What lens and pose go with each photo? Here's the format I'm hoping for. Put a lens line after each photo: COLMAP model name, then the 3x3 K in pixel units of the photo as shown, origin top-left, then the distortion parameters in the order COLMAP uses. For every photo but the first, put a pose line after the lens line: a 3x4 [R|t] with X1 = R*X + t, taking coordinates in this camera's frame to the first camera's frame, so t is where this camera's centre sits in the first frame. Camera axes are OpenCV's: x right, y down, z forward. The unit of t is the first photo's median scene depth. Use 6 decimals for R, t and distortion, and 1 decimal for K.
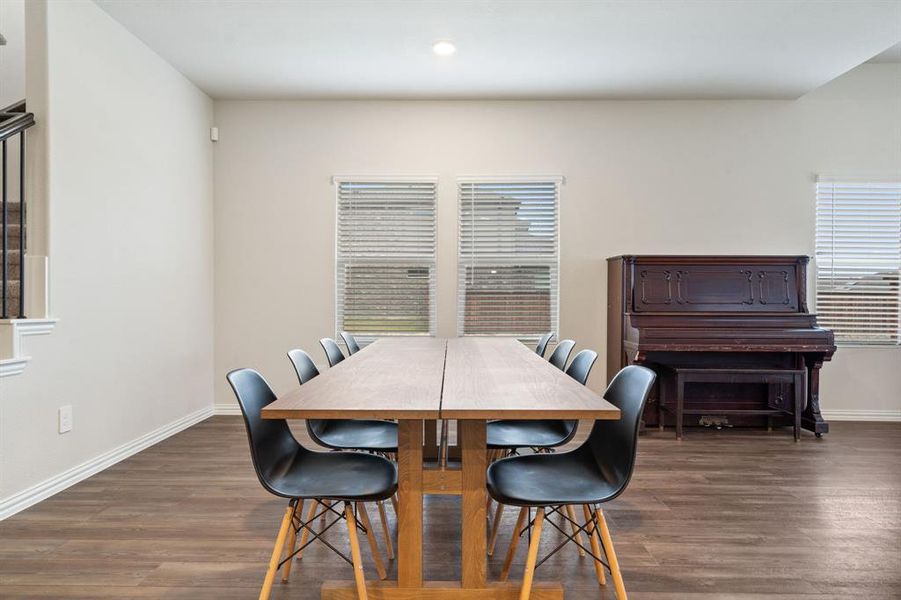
lens RADIAL K [[530.0, 0, 450.5], [0, 530.0, 300.0], [0, 0, 1]] dist [-0.005774, -0.002640]
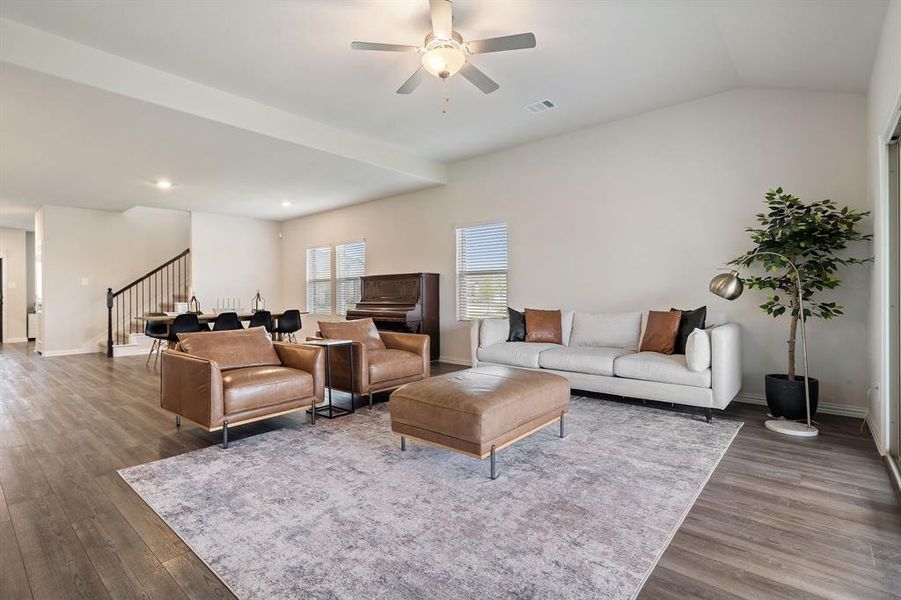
lens RADIAL K [[430.8, 0, 445.4], [0, 430.8, 295.8], [0, 0, 1]] dist [-0.000814, -0.000468]
pose [[0.763744, -0.009059, -0.645456, 1.884532], [0.000974, 0.999917, -0.012880, 0.020558], [0.645519, 0.009208, 0.763689, -0.129304]]
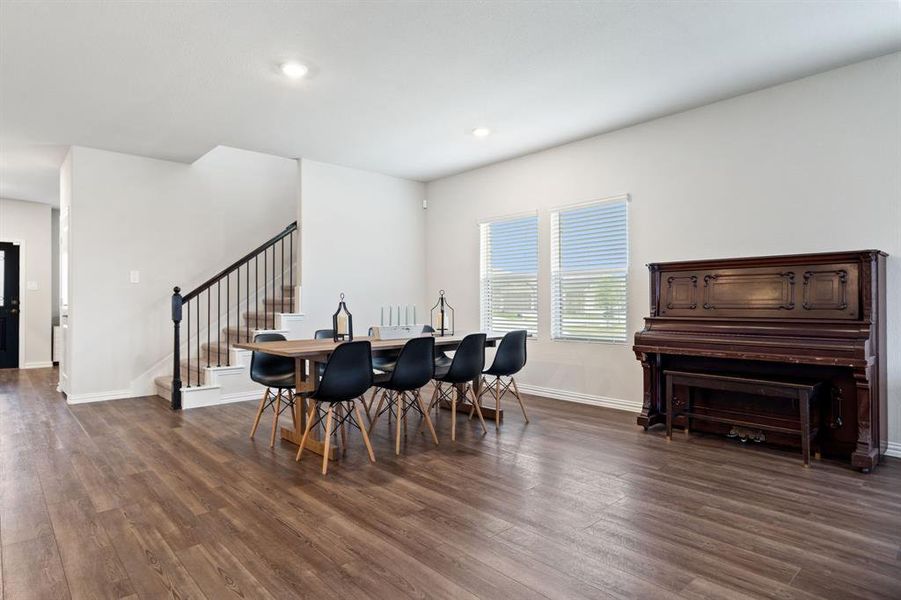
lens RADIAL K [[493.3, 0, 448.6], [0, 493.3, 302.9], [0, 0, 1]] dist [0.001098, 0.000668]
pose [[0.690244, -0.005084, -0.723559, 0.840247], [-0.005465, 0.999910, -0.012238, 0.010635], [0.723556, 0.012402, 0.690154, 0.012469]]
